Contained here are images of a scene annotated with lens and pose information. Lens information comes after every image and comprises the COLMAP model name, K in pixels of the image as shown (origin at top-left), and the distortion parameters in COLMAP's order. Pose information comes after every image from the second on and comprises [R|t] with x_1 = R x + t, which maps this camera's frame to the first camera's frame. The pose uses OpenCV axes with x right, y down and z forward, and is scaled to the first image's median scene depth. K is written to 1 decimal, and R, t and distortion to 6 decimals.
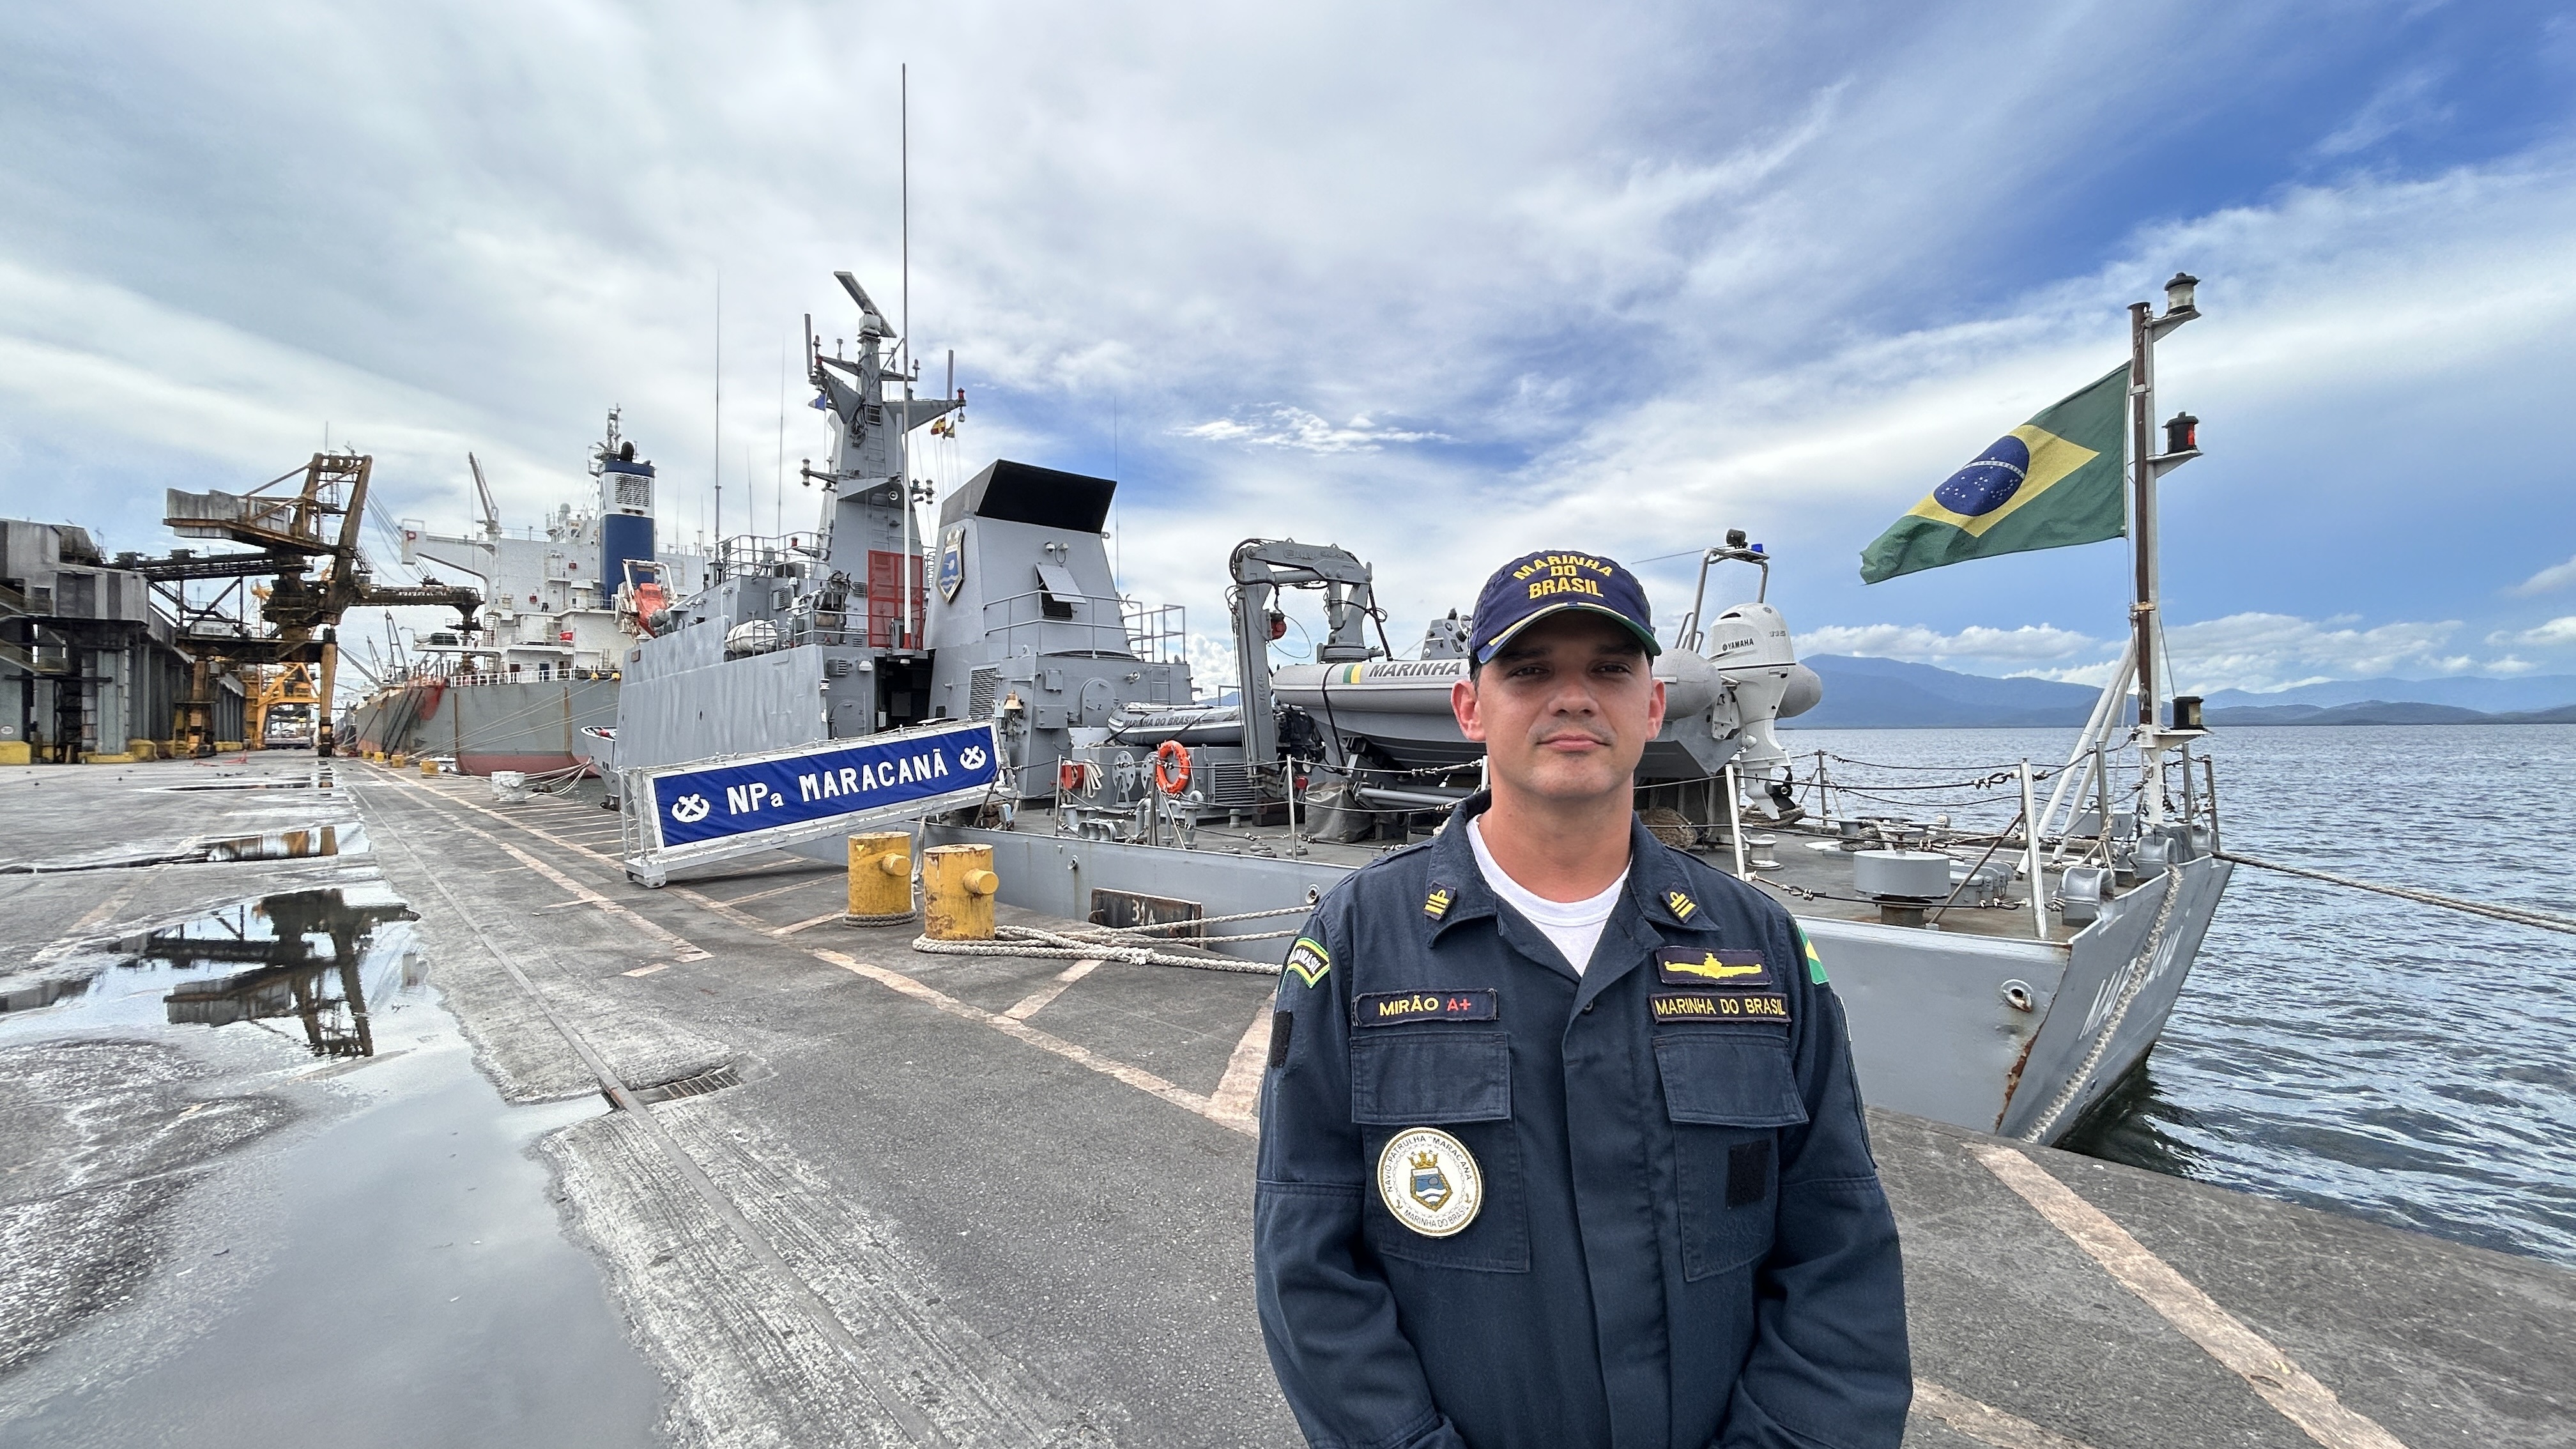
lens RADIAL K [[1038.8, 0, 1288.0], [0, 1038.8, 724.5], [0, 0, 1]] dist [-0.007072, -0.000298]
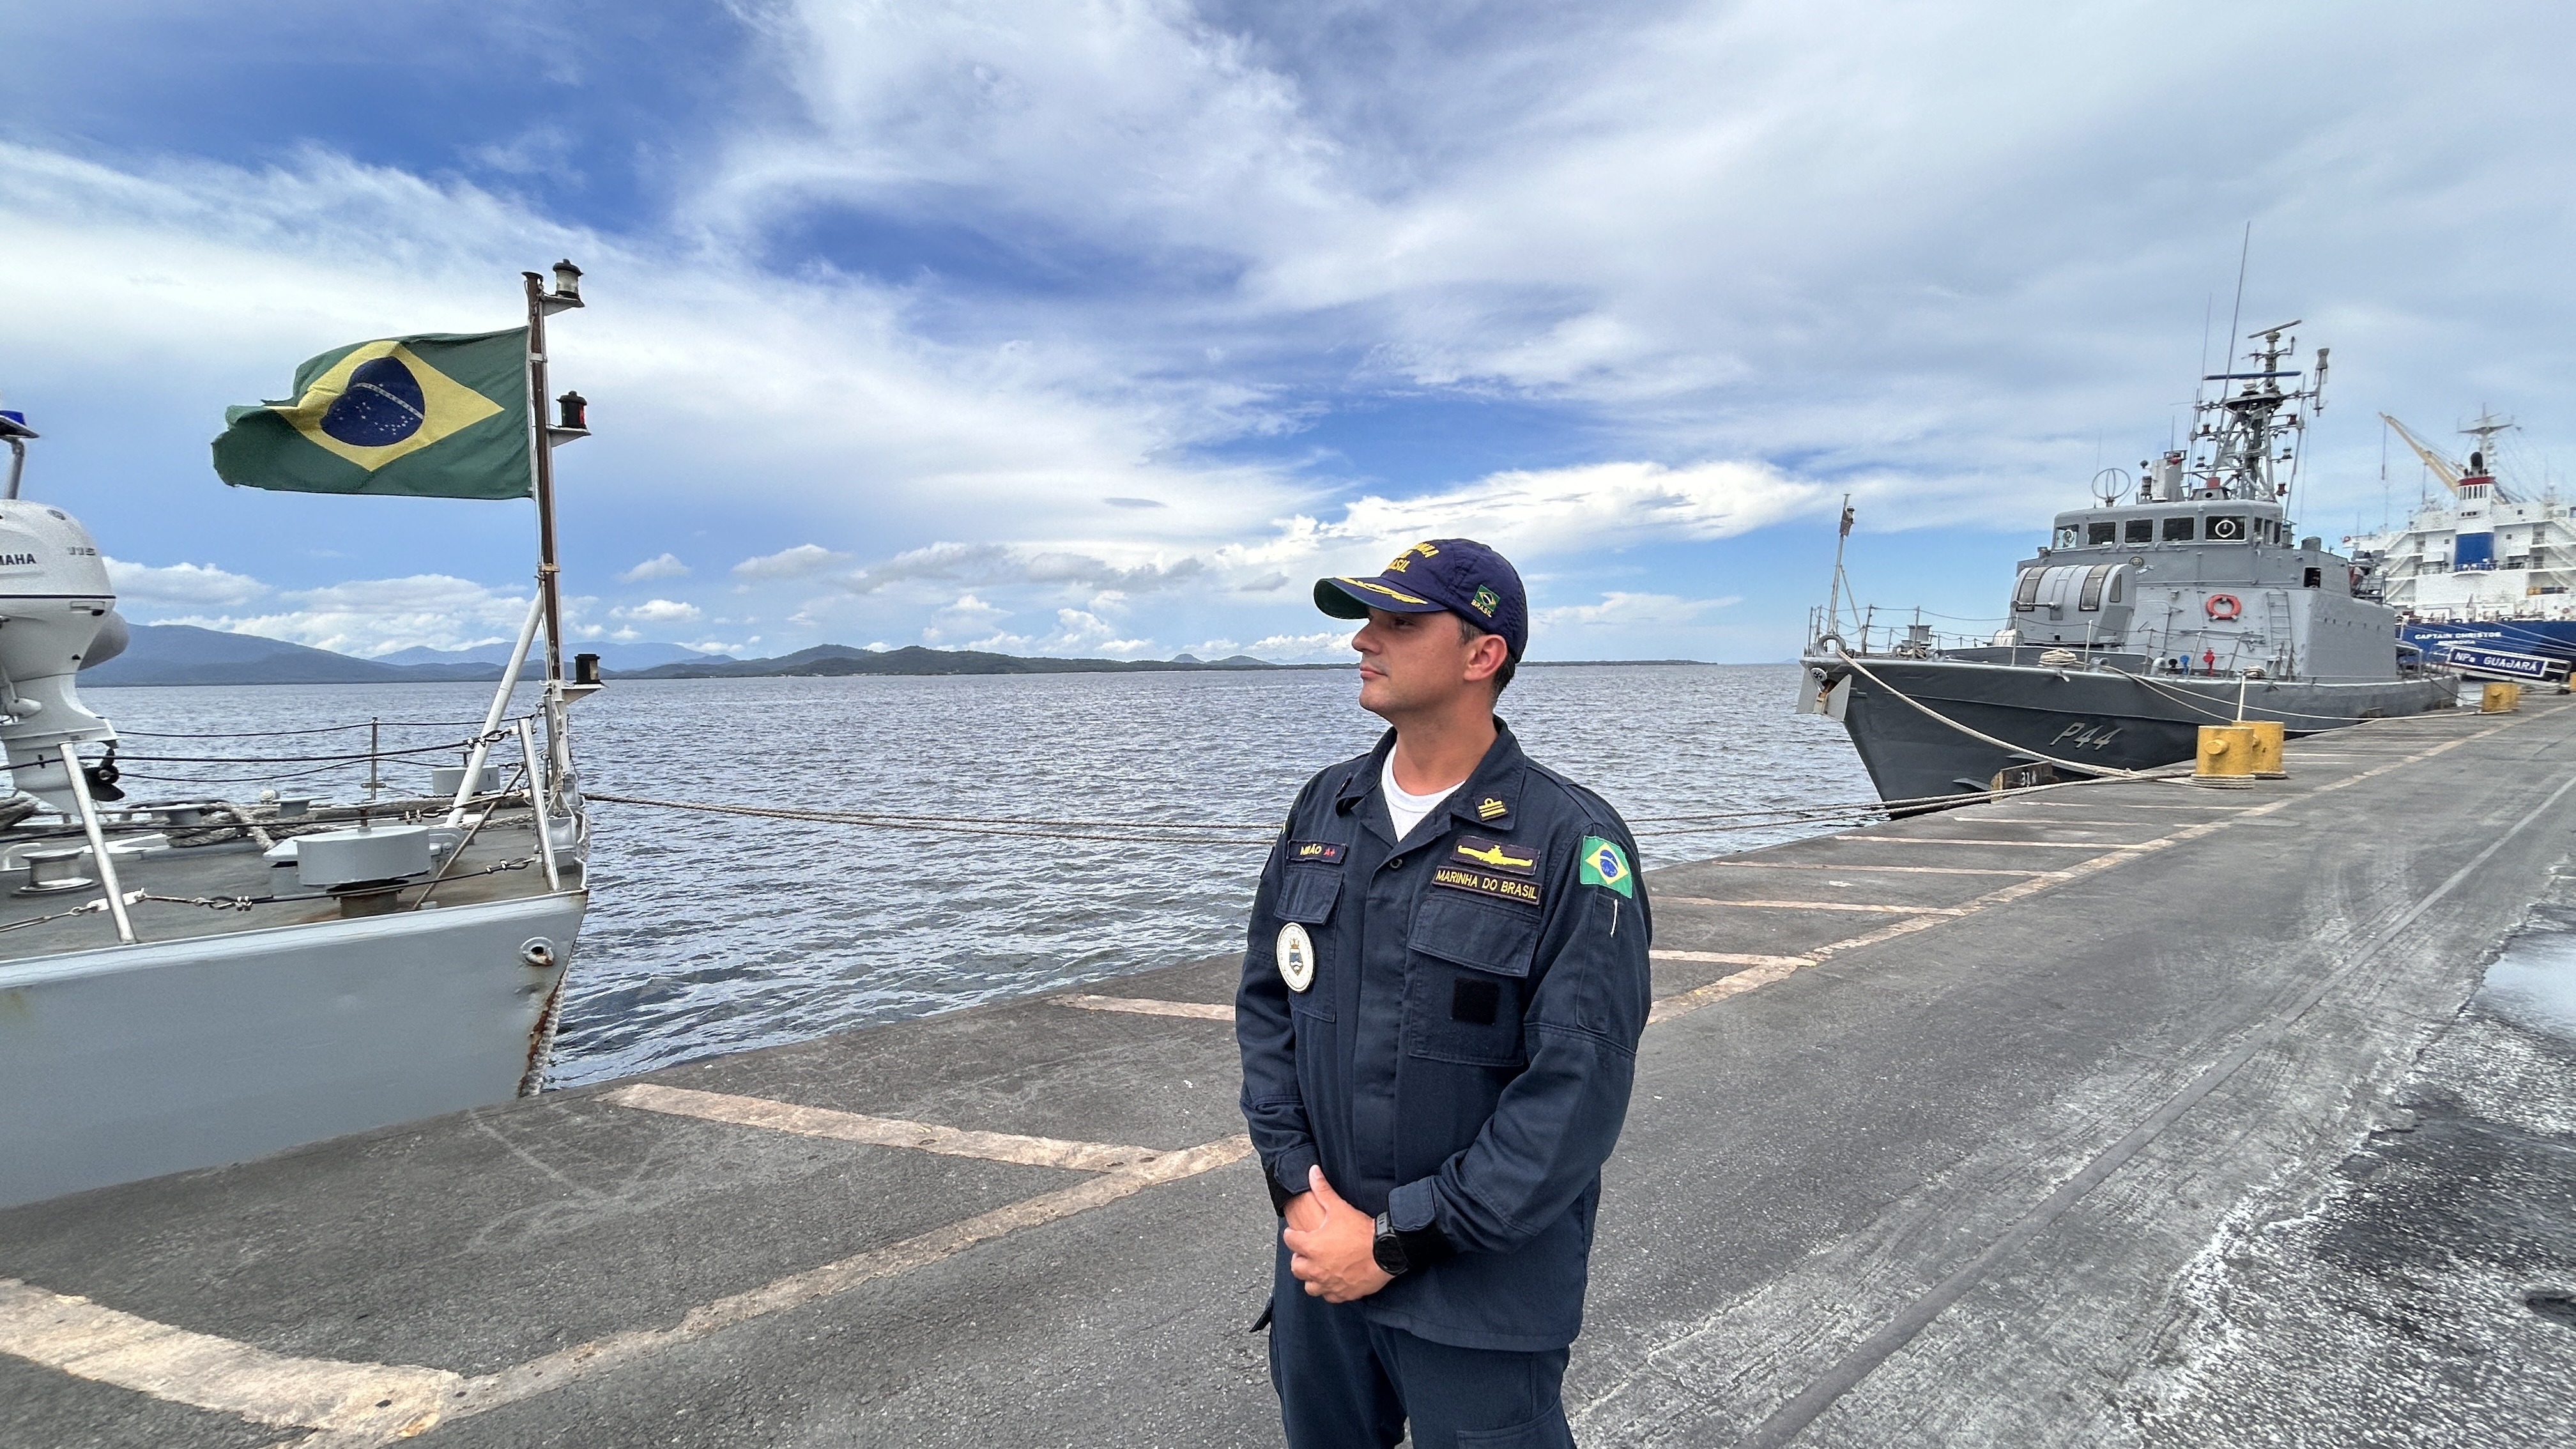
lens RADIAL K [[1050.3, 0, 1268.3], [0, 1050.3, 726.6], [0, 0, 1]] dist [0.000950, -0.000460]
pose [[0.126328, -0.048270, 0.990813, -0.045063], [0.005313, 0.998834, 0.047983, 0.000102], [-0.991974, -0.000797, 0.126438, 0.040337]]
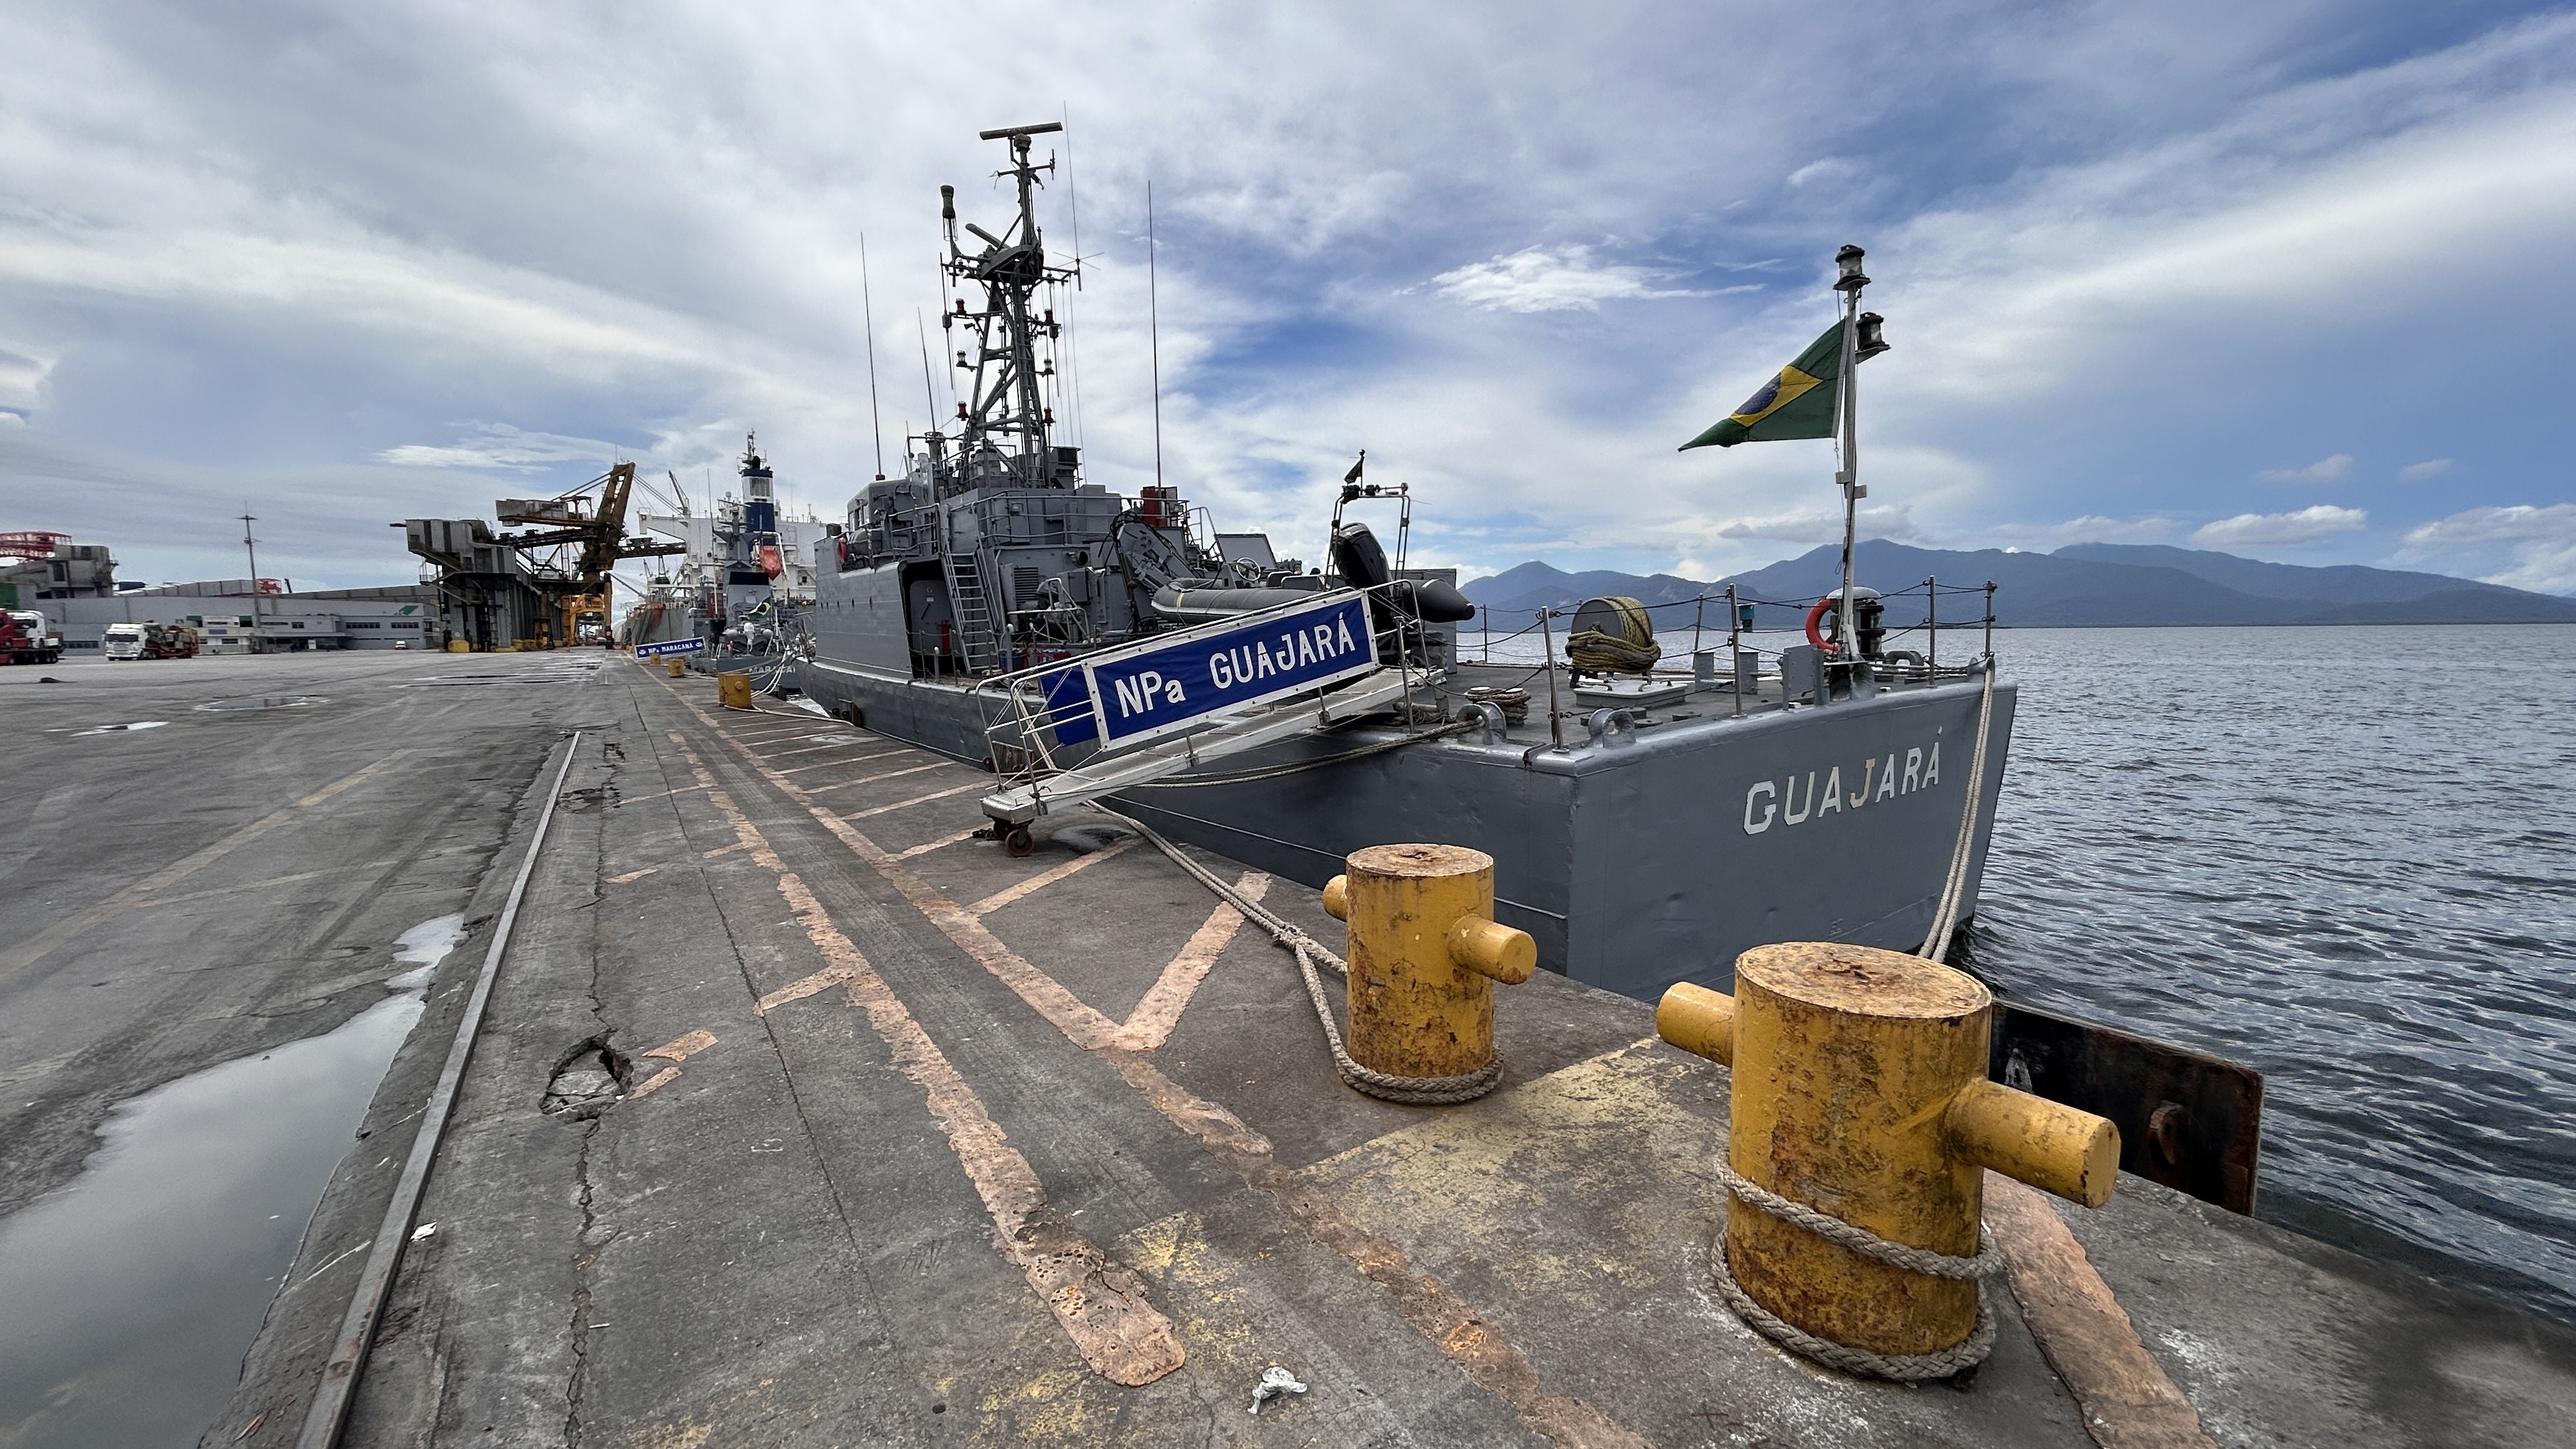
lens RADIAL K [[1050.3, 0, 1268.3], [0, 1050.3, 726.6], [0, 0, 1]] dist [0.000950, -0.000460]
pose [[0.980355, 0.016787, -0.196525, 1.953649], [0.002500, 0.995234, 0.097483, -0.033193], [0.197225, -0.096059, 0.975641, -2.001657]]
